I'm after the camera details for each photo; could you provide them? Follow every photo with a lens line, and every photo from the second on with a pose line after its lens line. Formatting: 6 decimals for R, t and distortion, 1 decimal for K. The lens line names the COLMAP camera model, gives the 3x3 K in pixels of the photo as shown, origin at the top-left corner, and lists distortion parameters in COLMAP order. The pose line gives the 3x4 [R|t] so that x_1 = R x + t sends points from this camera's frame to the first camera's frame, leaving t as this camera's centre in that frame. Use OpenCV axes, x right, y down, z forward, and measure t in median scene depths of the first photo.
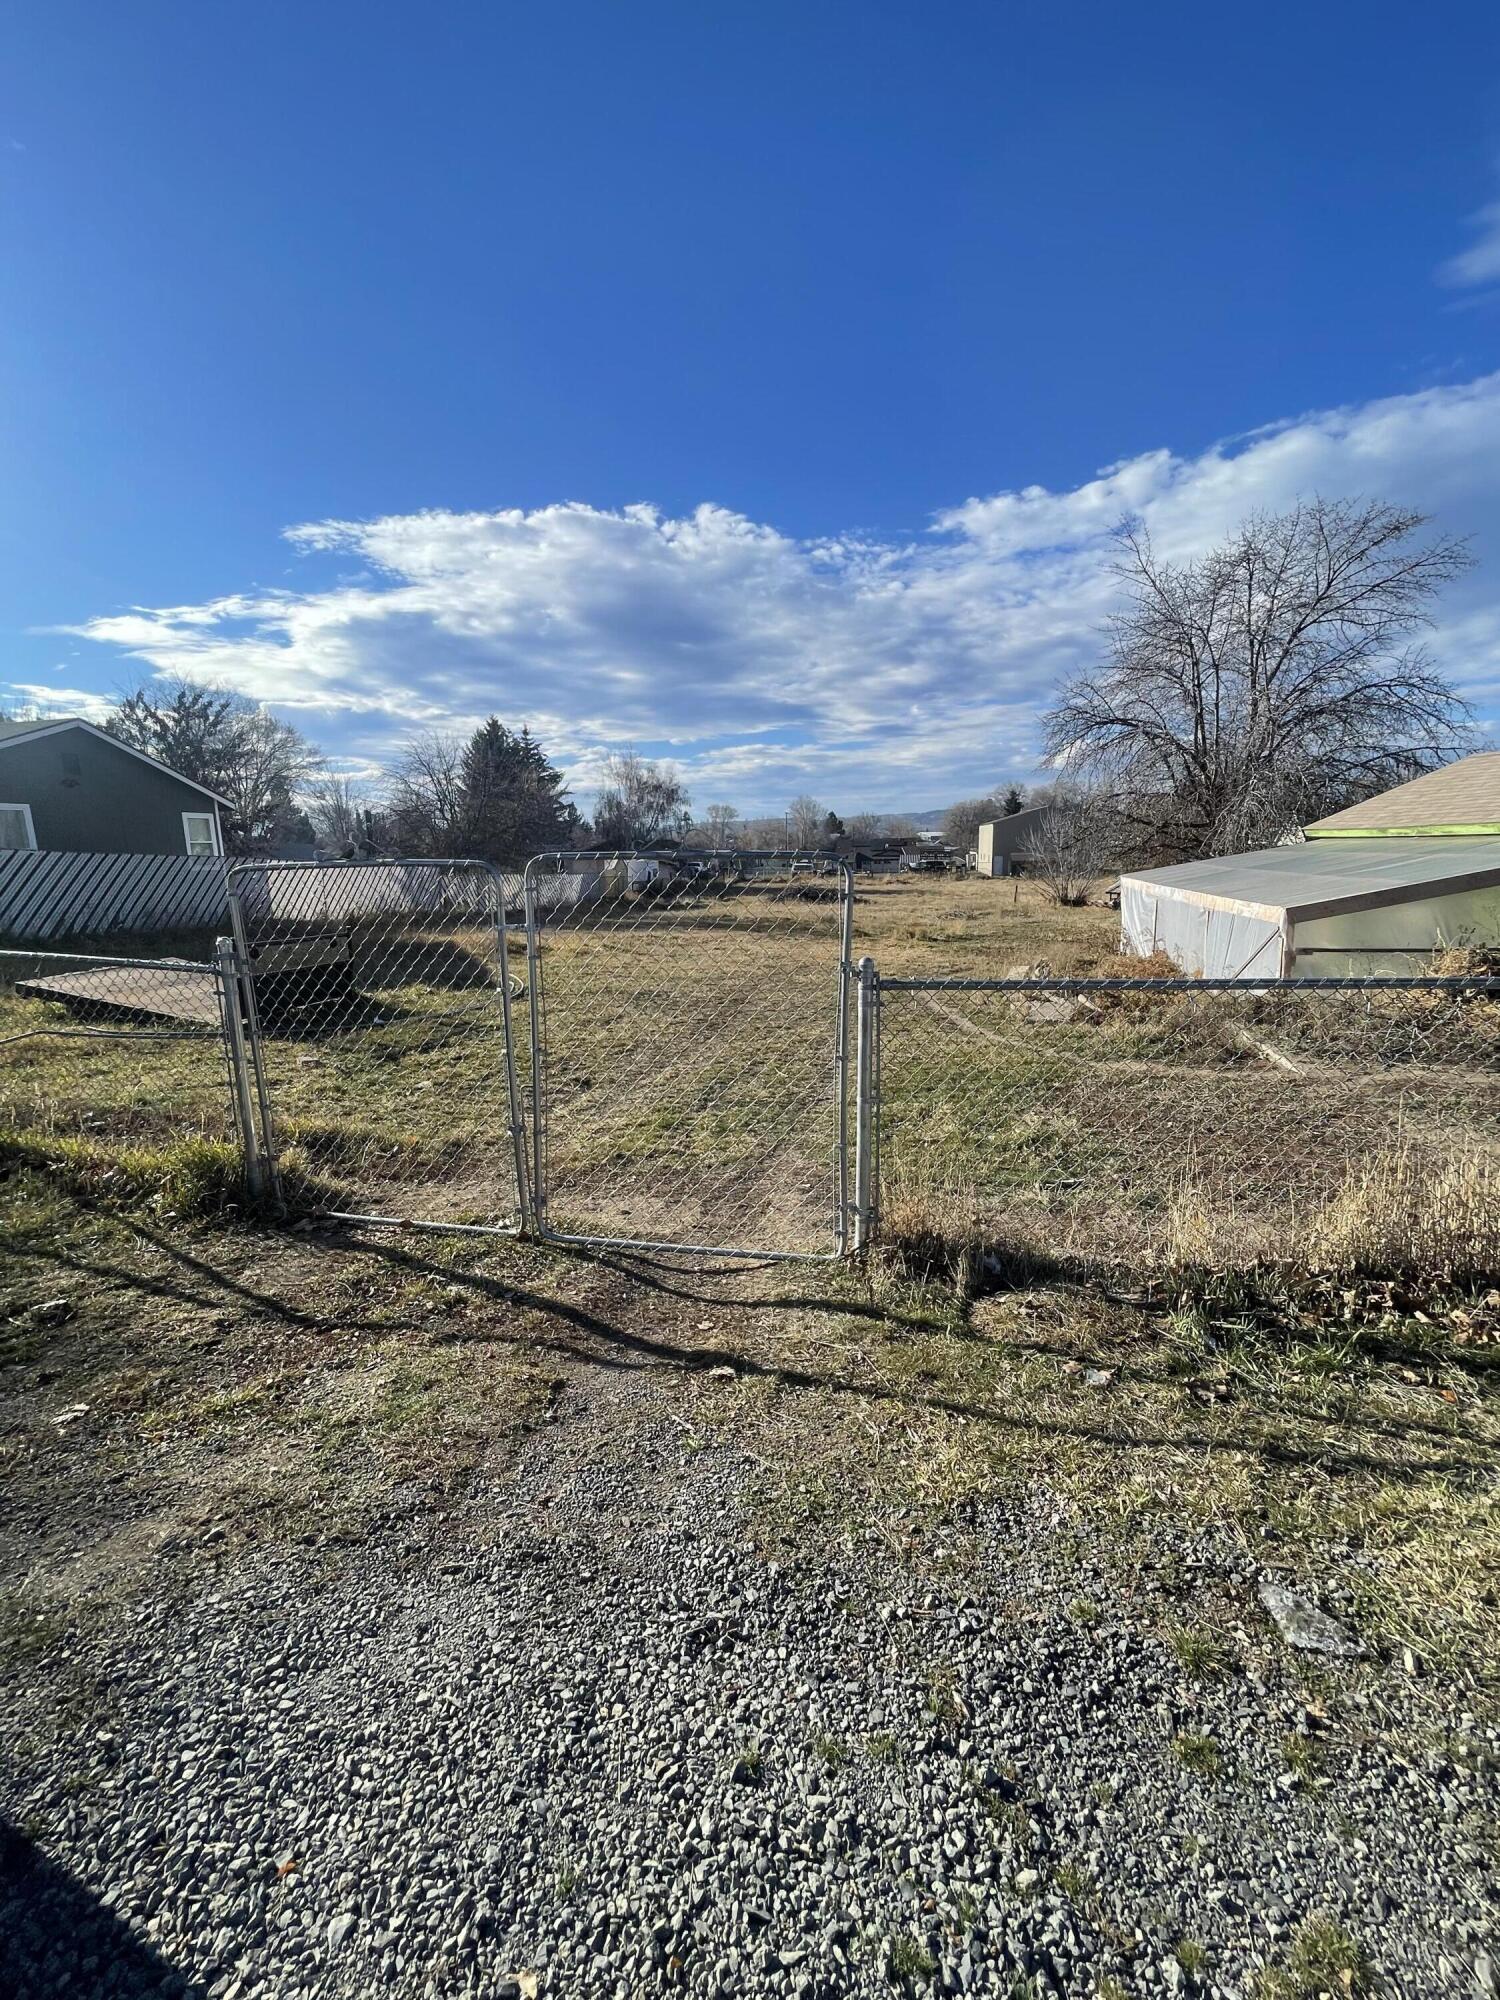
lens RADIAL K [[817.6, 0, 725.3], [0, 817.6, 960.4], [0, 0, 1]] dist [0.000787, 0.000117]
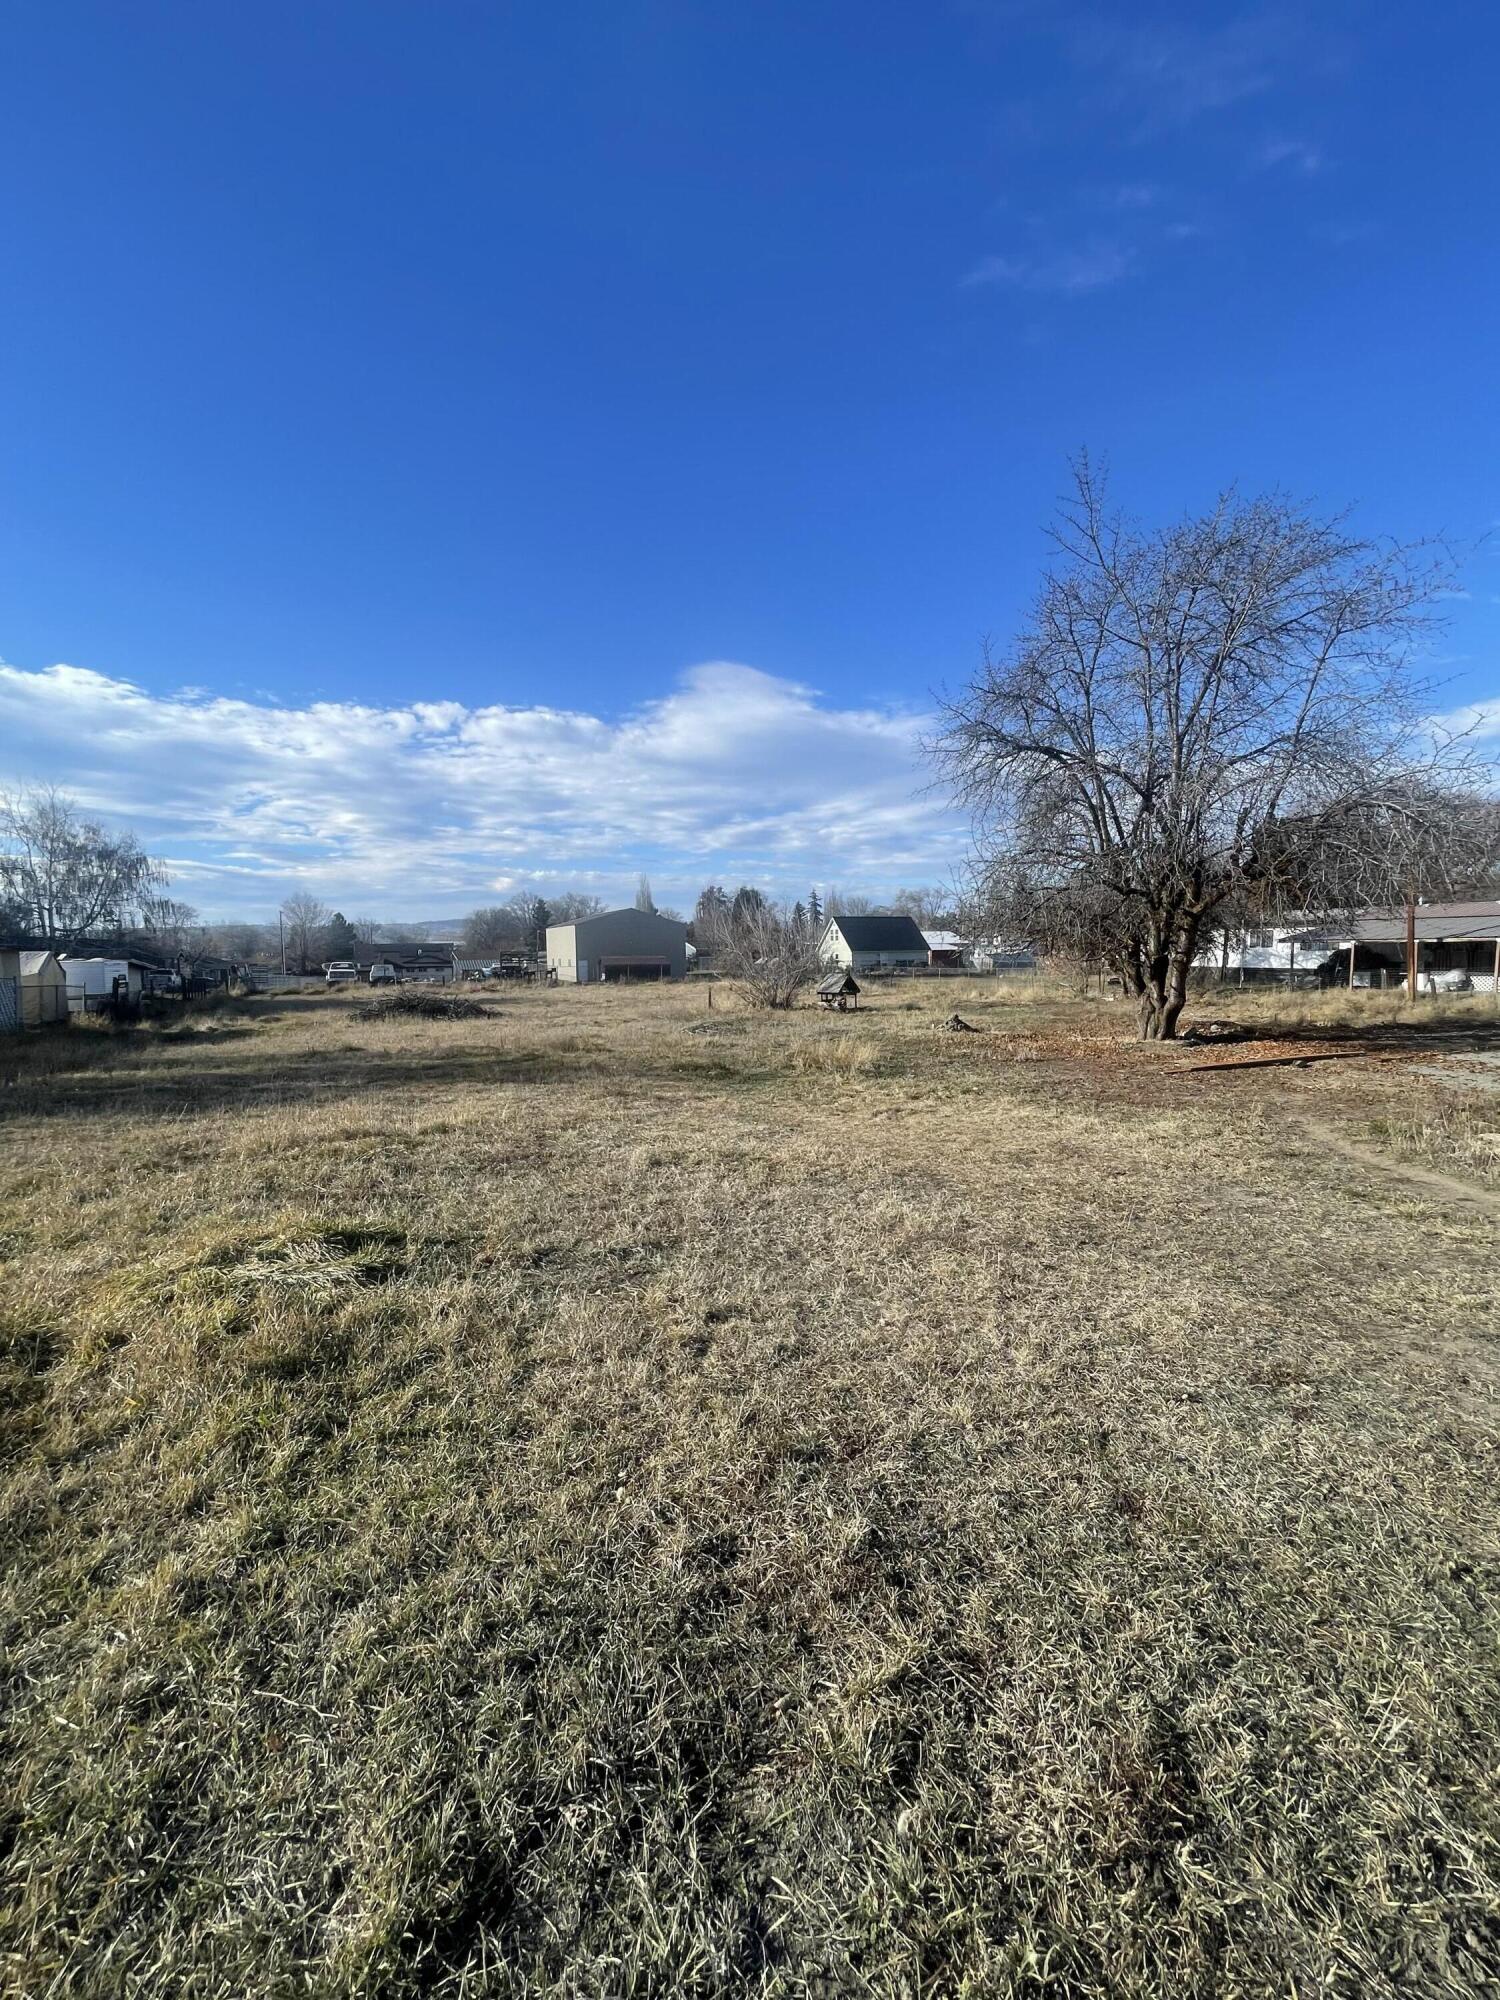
lens RADIAL K [[817.6, 0, 748.2], [0, 817.6, 993.5], [0, 0, 1]] dist [0.000787, 0.000117]
pose [[0.814577, -0.023371, 0.579584, -0.061193], [0.078073, 0.994513, -0.069625, -0.020465], [-0.574777, 0.101965, 0.811932, 0.247132]]
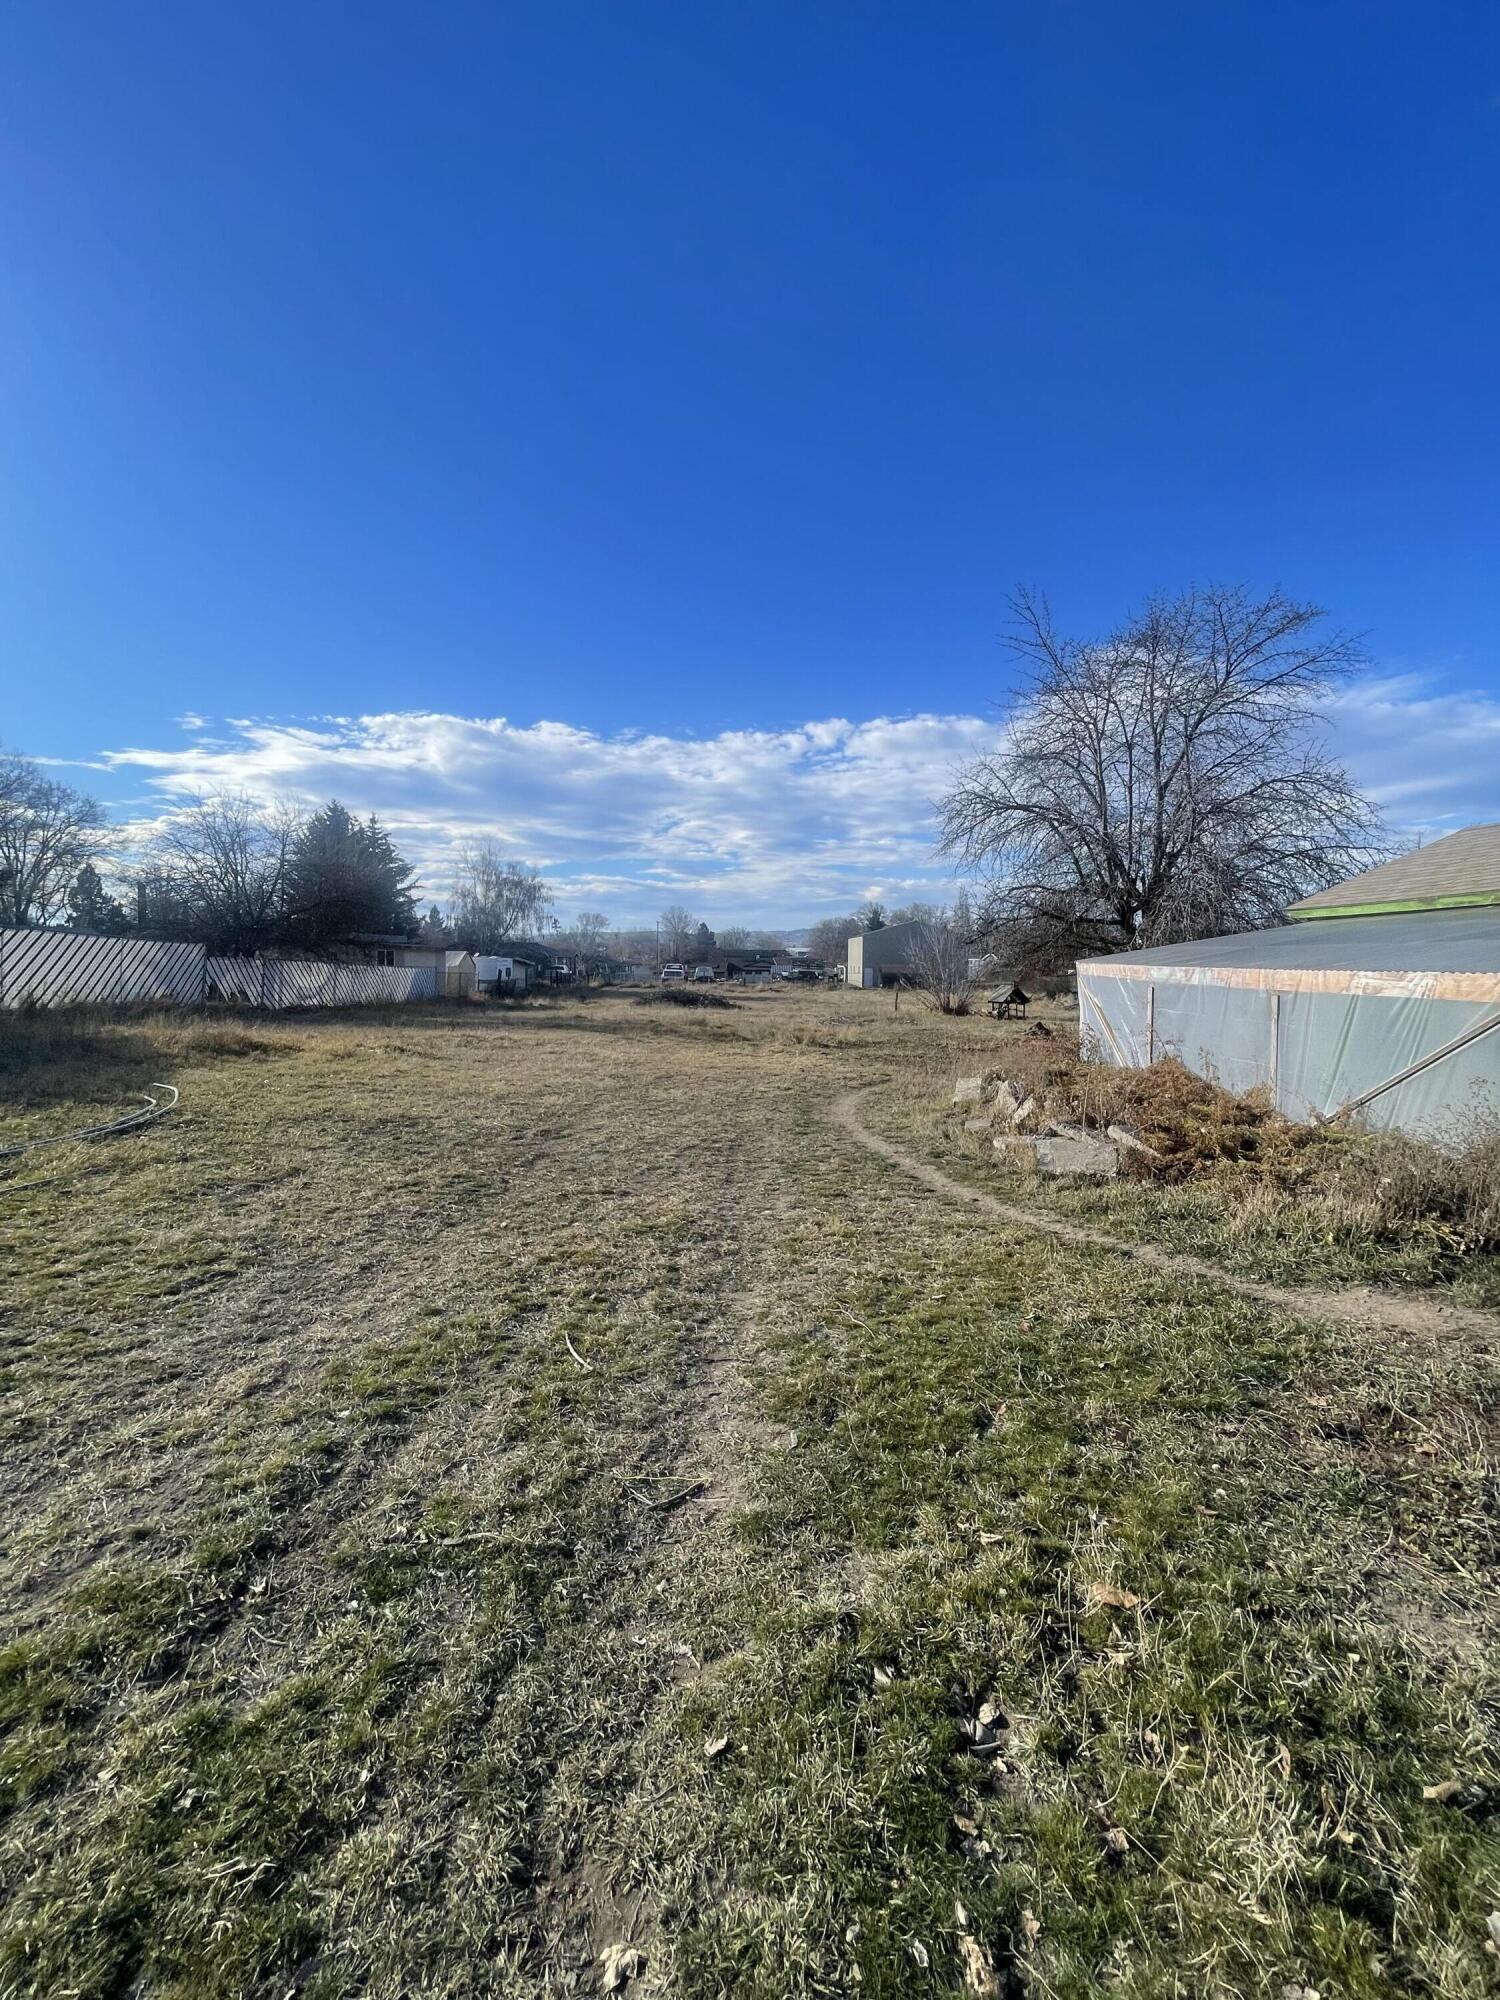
lens RADIAL K [[817.6, 0, 734.7], [0, 817.6, 1001.6], [0, 0, 1]] dist [0.000787, 0.000117]
pose [[0.985601, 0.021001, 0.167776, 0.009572], [-0.006492, 0.996225, -0.086566, 0.000919], [-0.168961, 0.084230, 0.982017, 0.079040]]
